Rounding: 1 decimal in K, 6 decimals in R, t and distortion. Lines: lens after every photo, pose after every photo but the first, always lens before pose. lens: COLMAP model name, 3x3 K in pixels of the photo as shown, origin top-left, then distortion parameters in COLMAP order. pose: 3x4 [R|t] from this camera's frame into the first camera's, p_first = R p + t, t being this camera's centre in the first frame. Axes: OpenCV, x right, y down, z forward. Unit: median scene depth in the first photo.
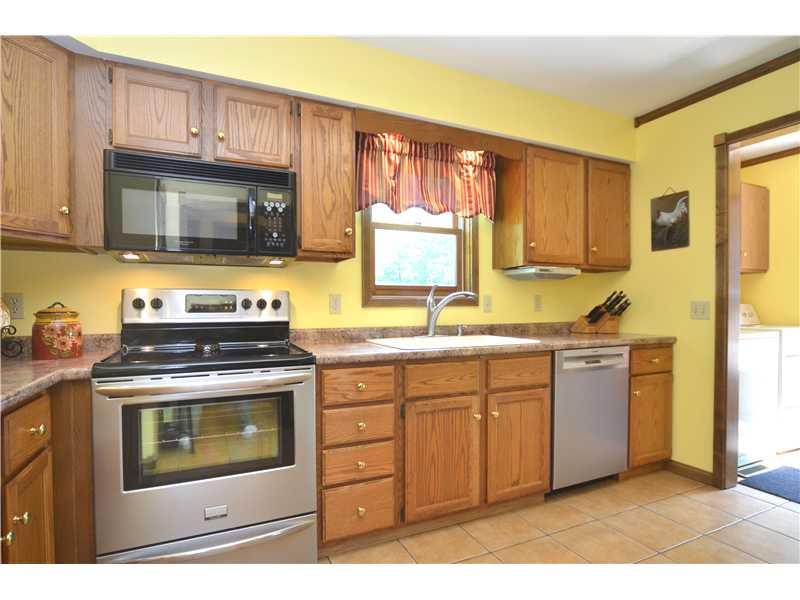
lens RADIAL K [[425.7, 0, 398.0], [0, 425.7, 311.6], [0, 0, 1]] dist [-0.017686, 0.001758]
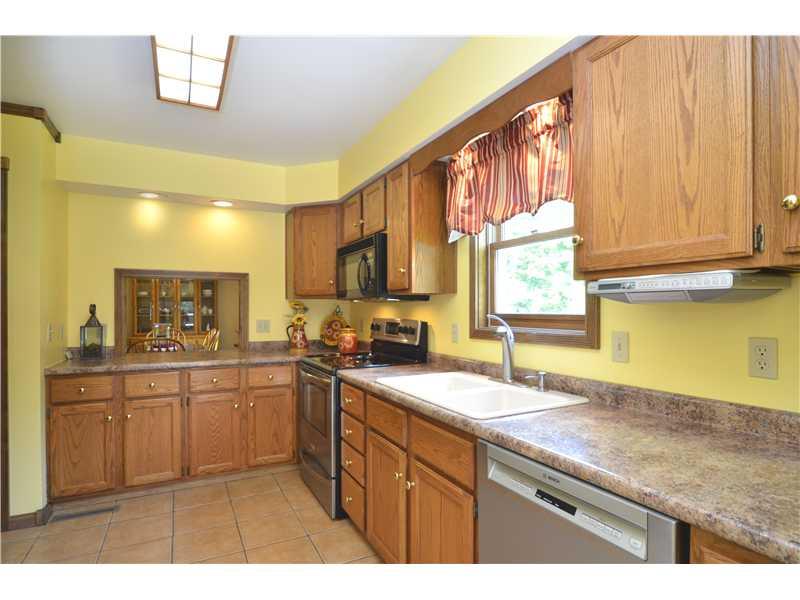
lens RADIAL K [[425.7, 0, 398.0], [0, 425.7, 311.6], [0, 0, 1]] dist [-0.017686, 0.001758]
pose [[0.055149, 0.008198, -0.998444, 0.931473], [-0.017708, 0.999817, 0.007232, -0.079199], [0.998321, 0.017282, 0.055284, 0.854247]]
